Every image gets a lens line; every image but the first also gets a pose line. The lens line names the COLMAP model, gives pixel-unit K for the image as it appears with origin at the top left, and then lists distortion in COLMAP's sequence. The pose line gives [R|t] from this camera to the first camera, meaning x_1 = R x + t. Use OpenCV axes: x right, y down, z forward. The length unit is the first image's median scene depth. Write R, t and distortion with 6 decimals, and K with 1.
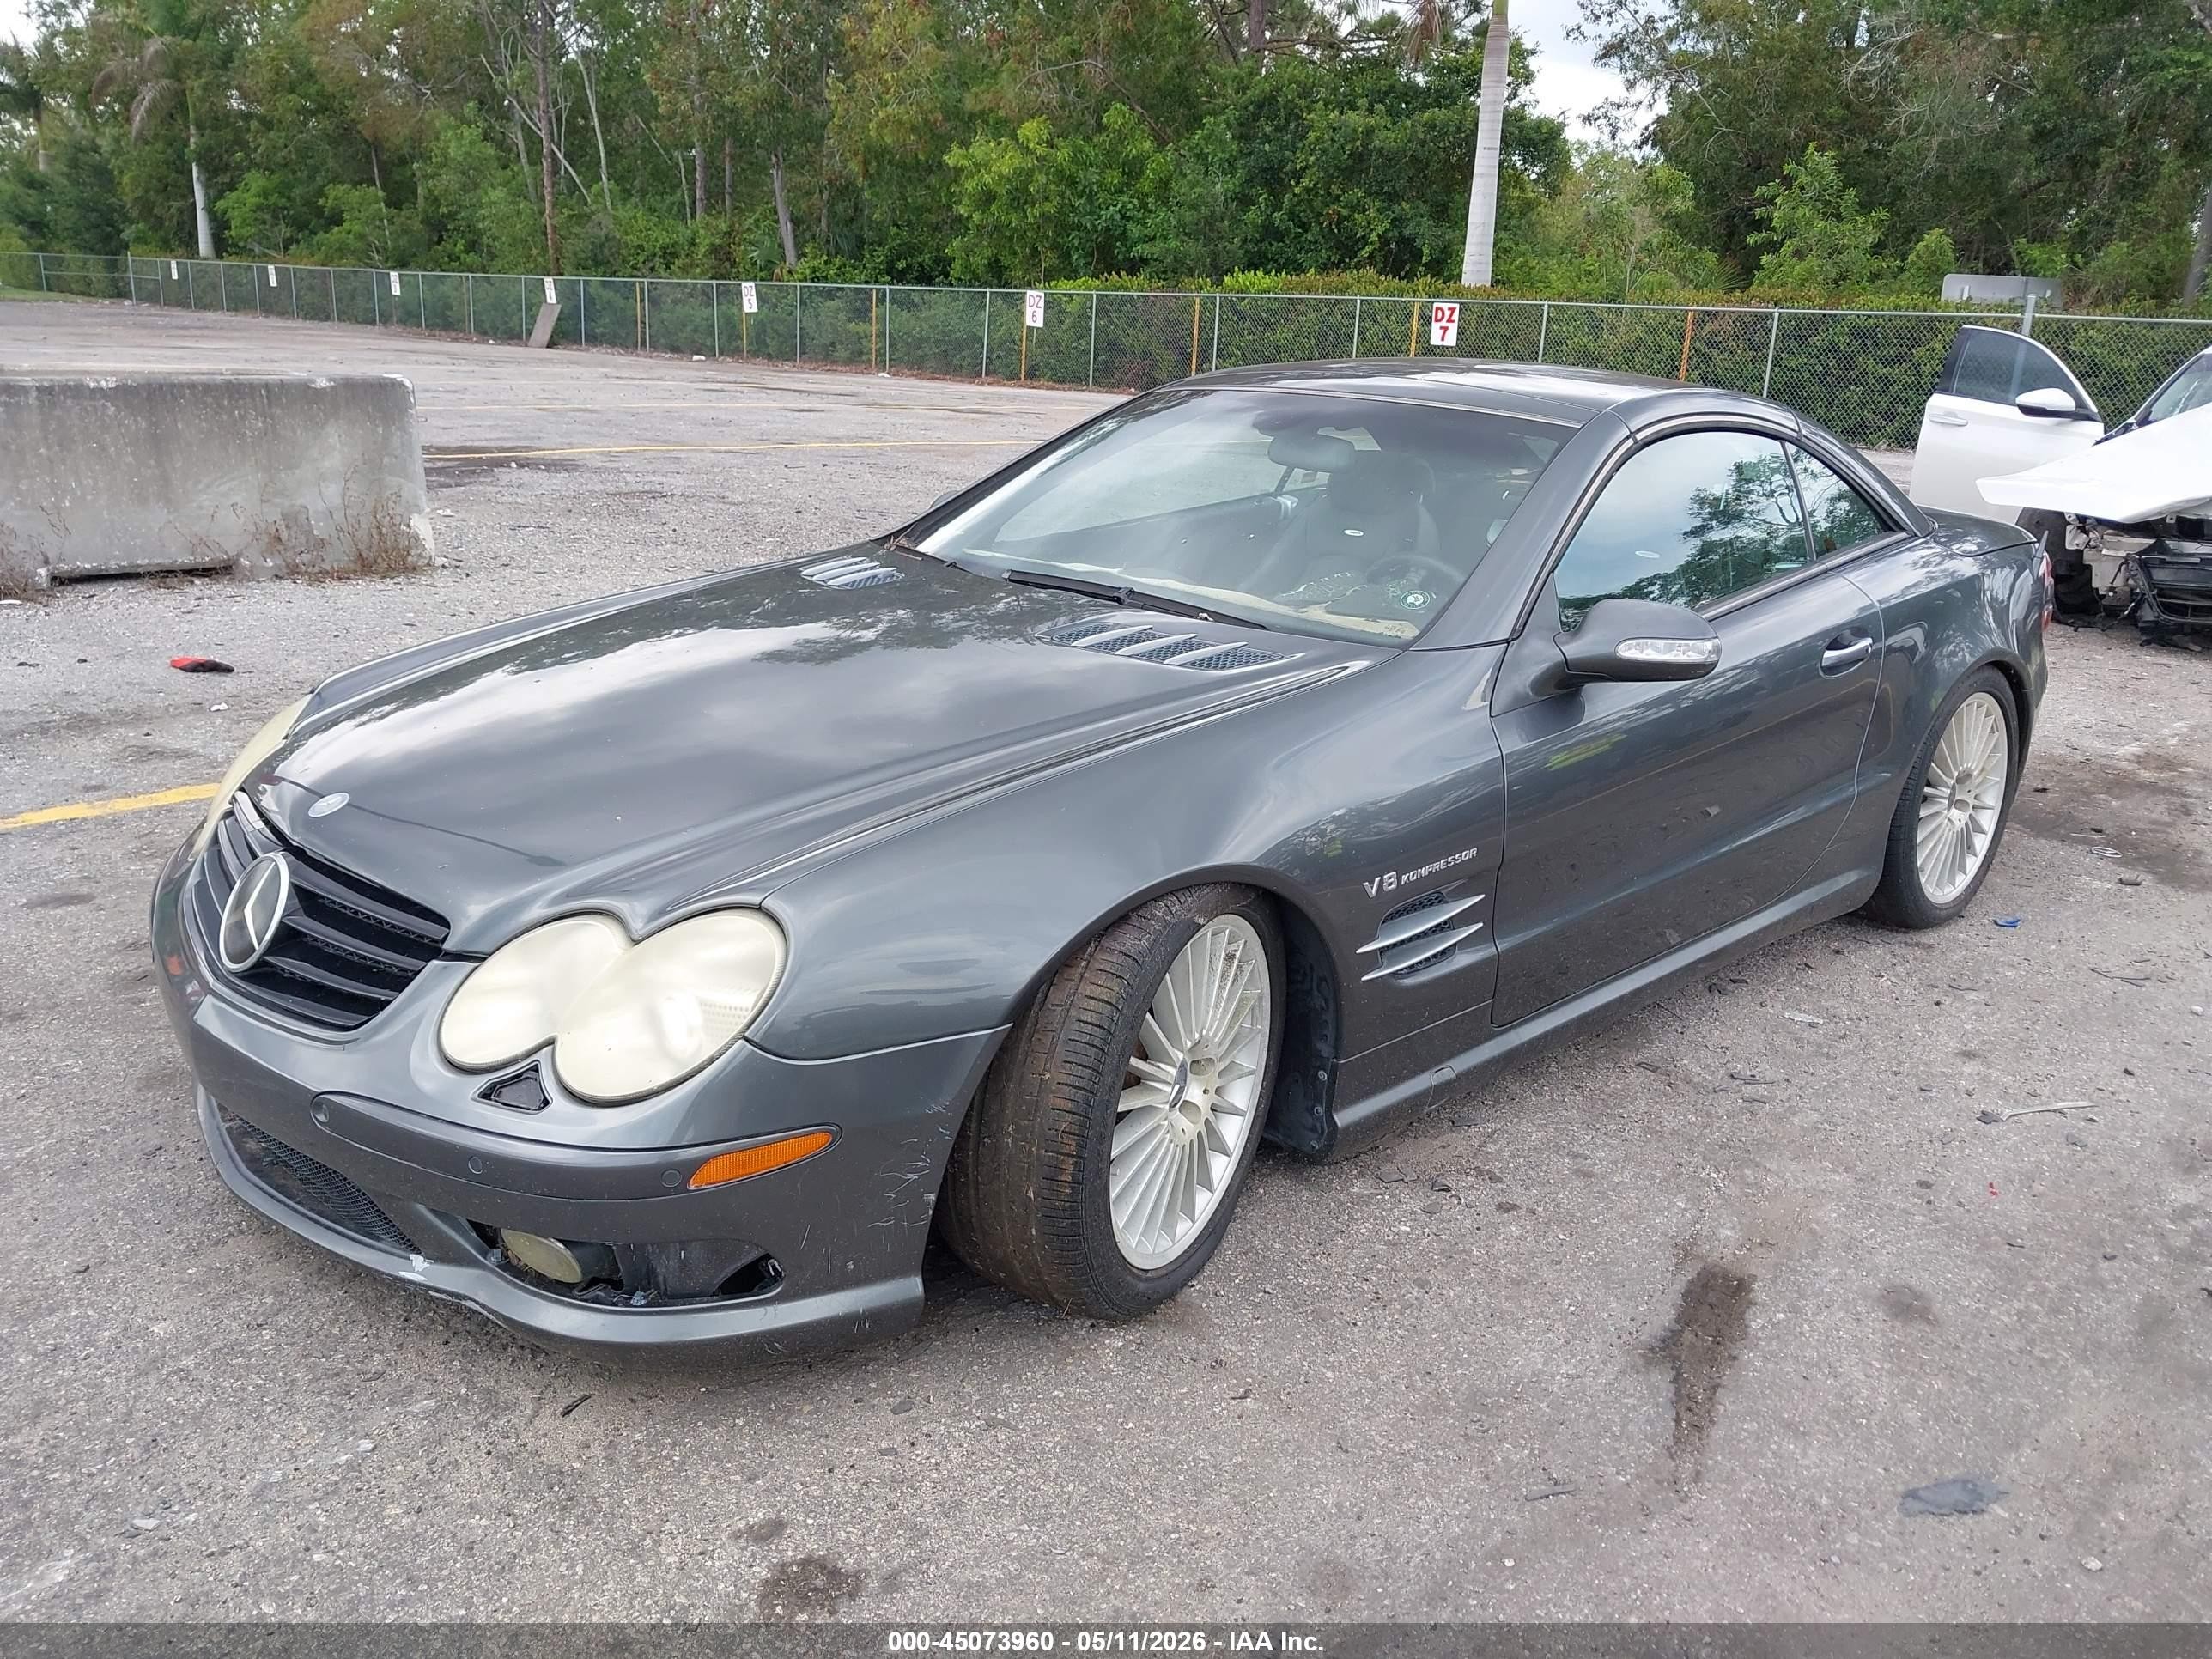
lens RADIAL K [[1752.9, 0, 1097.3], [0, 1752.9, 835.8], [0, 0, 1]] dist [0.013822, -0.022100]
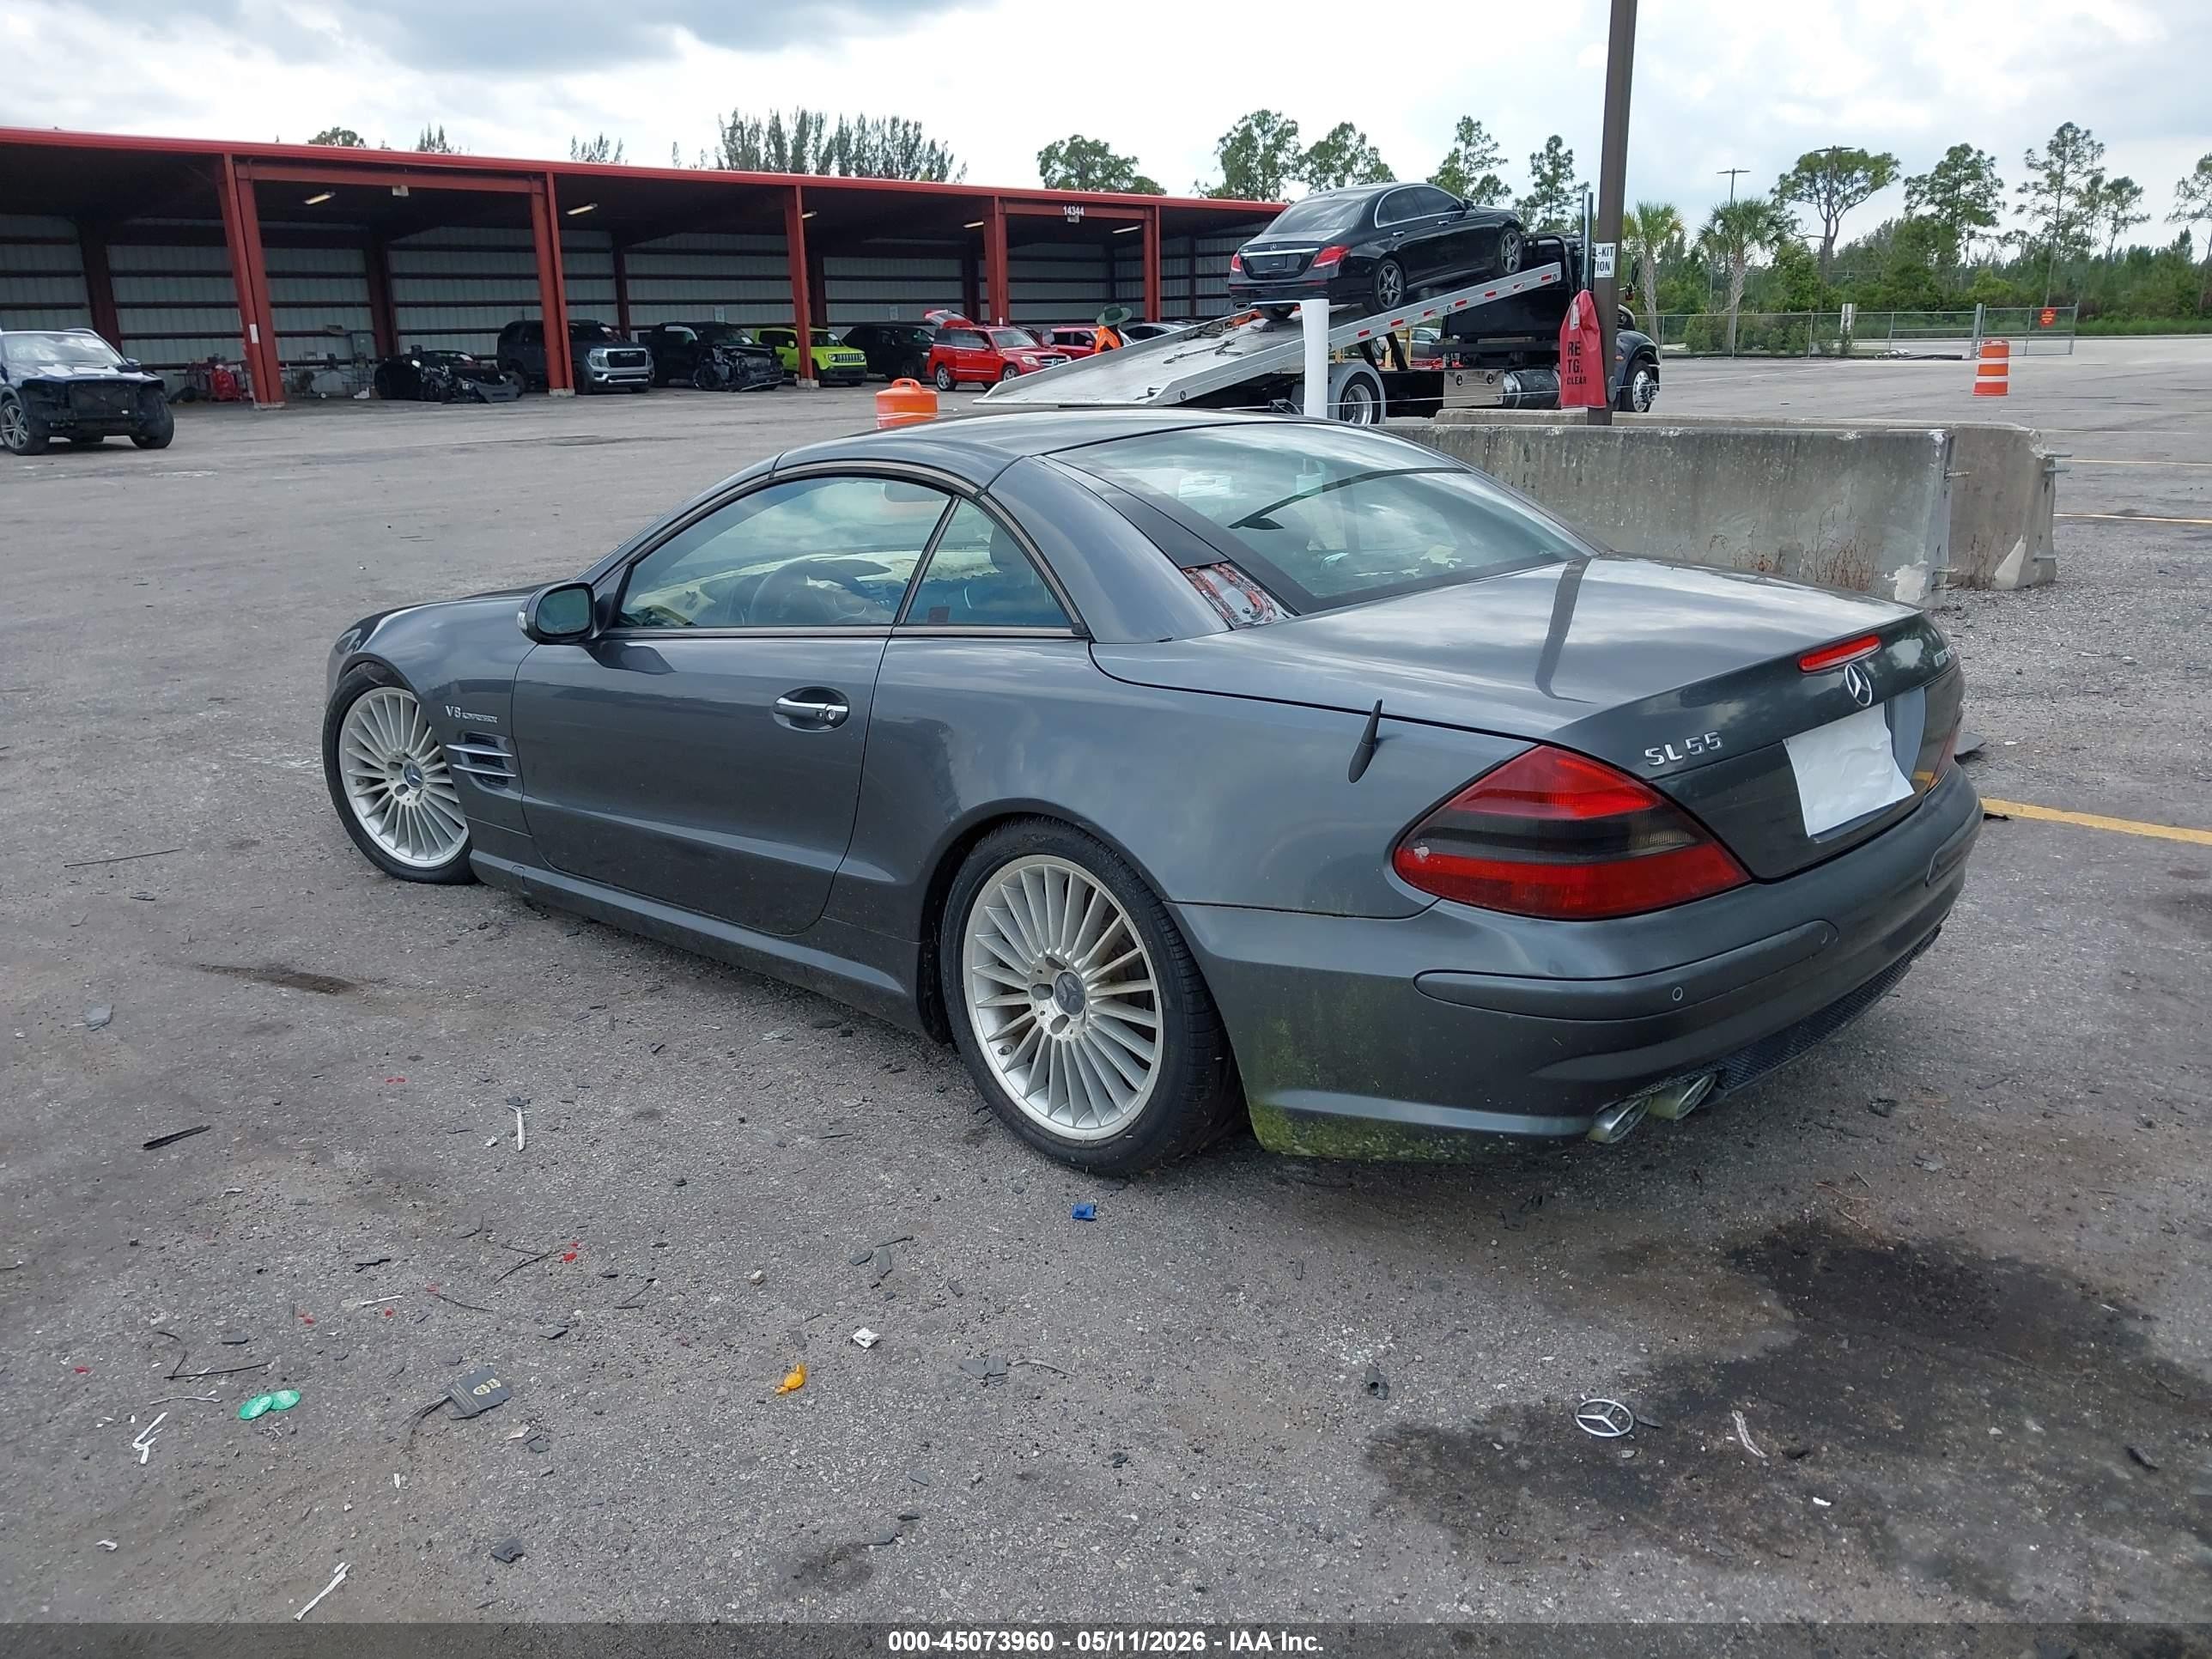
lens RADIAL K [[1752.1, 0, 1102.3], [0, 1752.1, 843.1], [0, 0, 1]] dist [-0.030661, 0.056030]
pose [[0.047910, 0.237986, -0.970086, 0.517472], [-0.264045, 0.939671, 0.217484, -0.107641], [0.963320, 0.245727, 0.107859, 0.402626]]
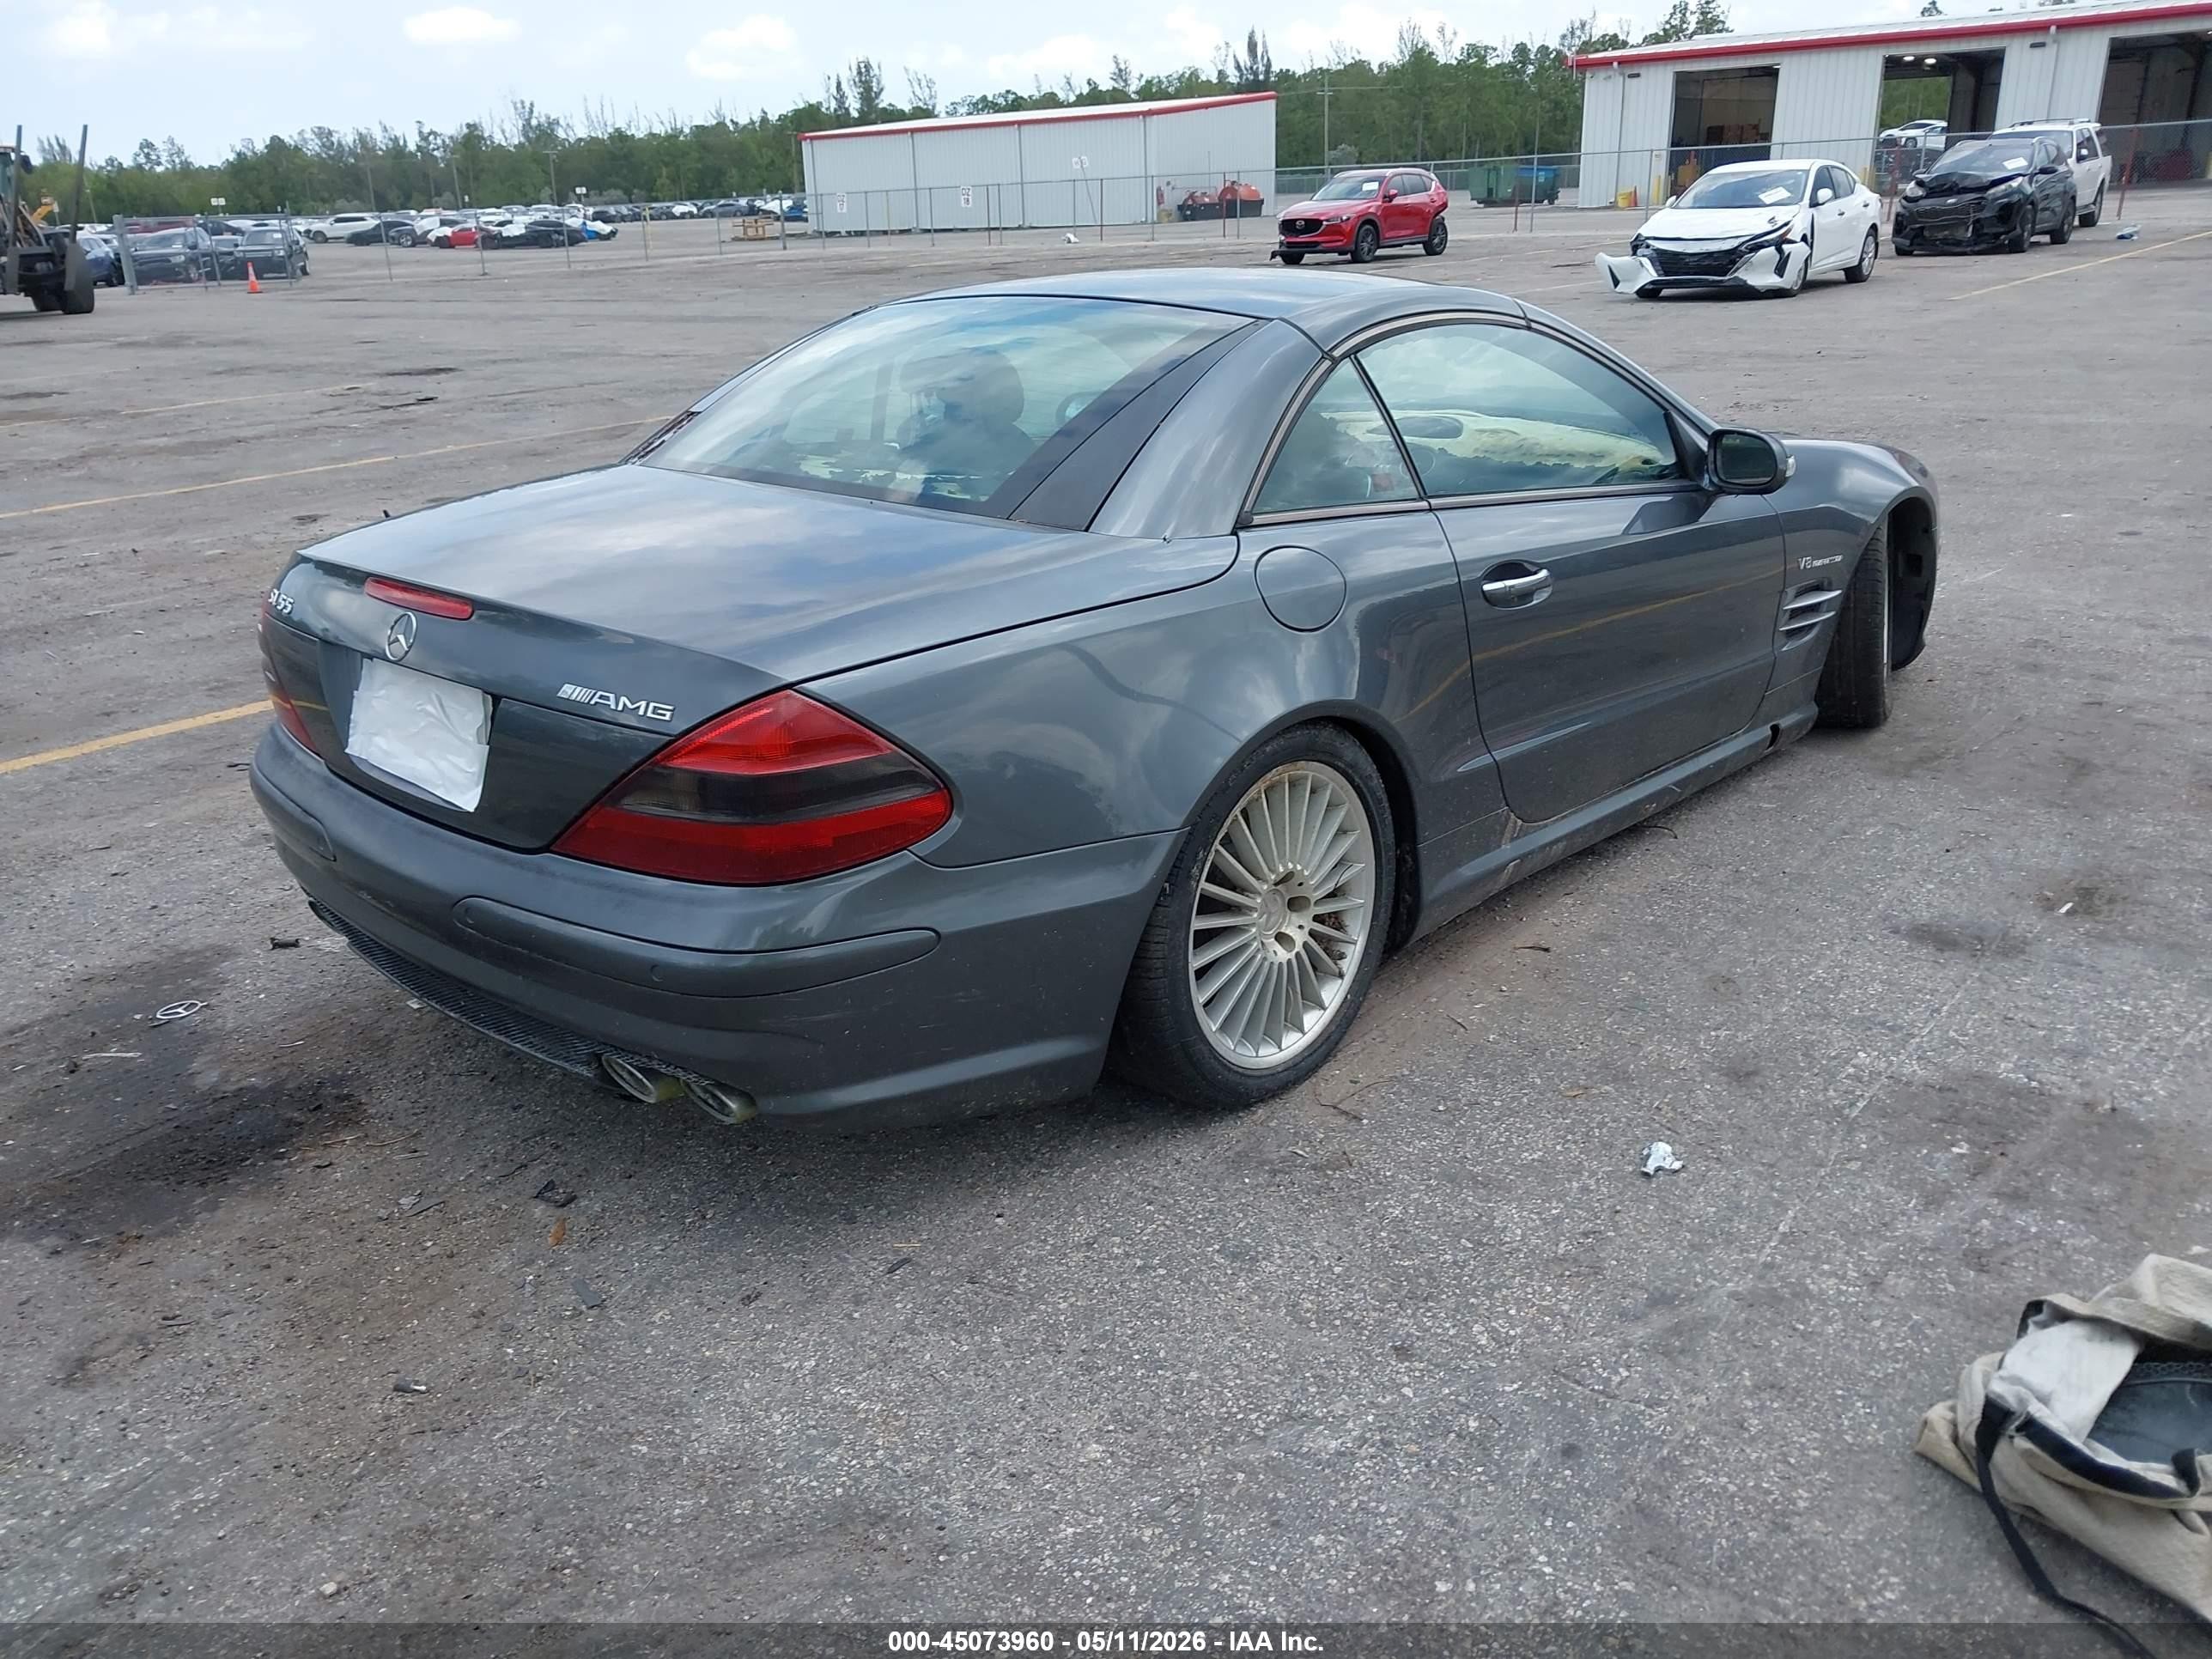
lens RADIAL K [[1753.2, 0, 1101.0], [0, 1753.2, 845.3], [0, 0, 1]] dist [-0.005805, 0.007539]
pose [[-0.996715, 0.019178, -0.078687, 0.139706], [-0.032125, 0.798251, 0.601468, -0.241853], [0.074346, 0.602020, -0.795012, 0.795218]]
